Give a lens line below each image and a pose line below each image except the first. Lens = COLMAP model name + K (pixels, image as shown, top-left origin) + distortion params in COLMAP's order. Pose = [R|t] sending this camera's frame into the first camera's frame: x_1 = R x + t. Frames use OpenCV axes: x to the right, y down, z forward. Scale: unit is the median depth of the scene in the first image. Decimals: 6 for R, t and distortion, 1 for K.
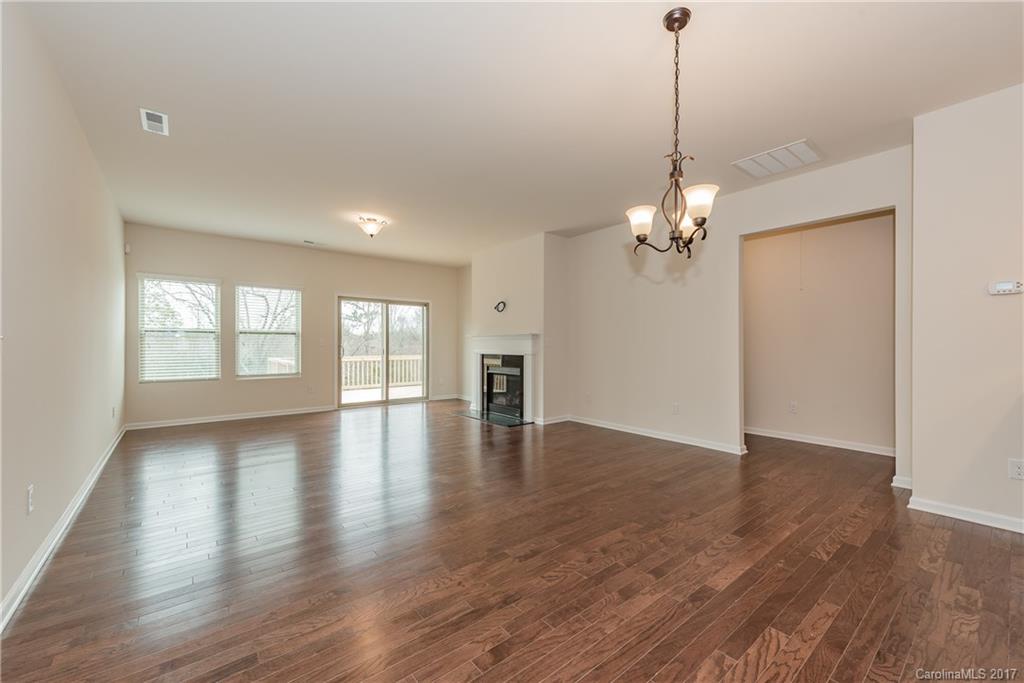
lens RADIAL K [[403.1, 0, 512.0], [0, 403.1, 341.5], [0, 0, 1]] dist [0.002152, 0.000104]
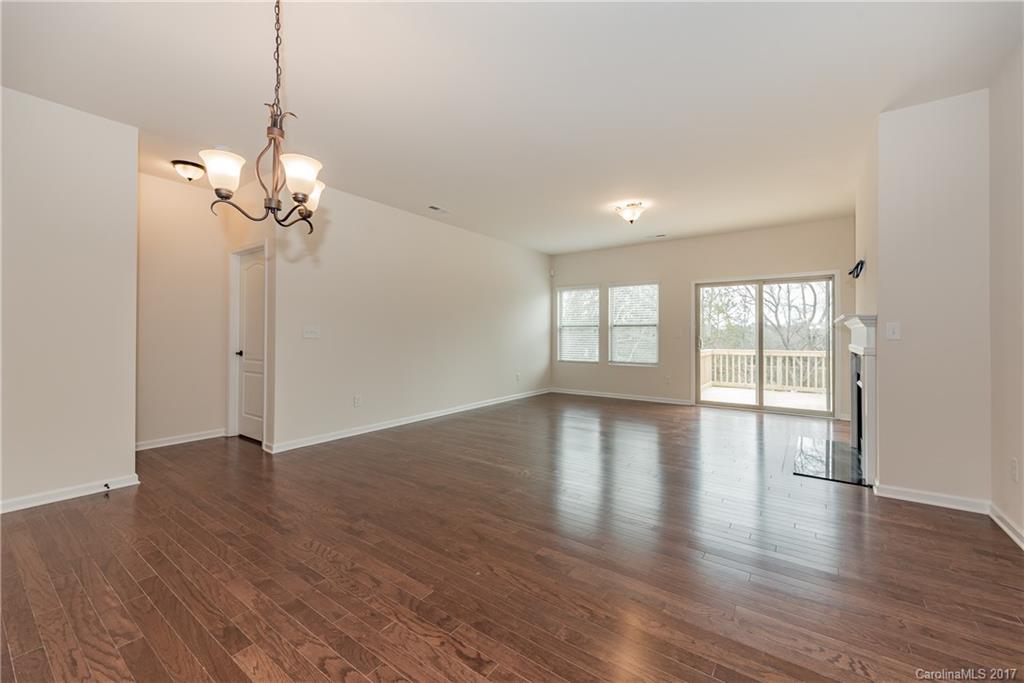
lens RADIAL K [[407.5, 0, 510.2], [0, 407.5, 331.5], [0, 0, 1]] dist [0.010073, -0.000472]
pose [[0.261234, -0.008723, -0.965236, 0.427485], [0.007508, 0.999947, -0.007004, 0.001186], [0.965246, -0.005417, 0.261286, 0.394216]]
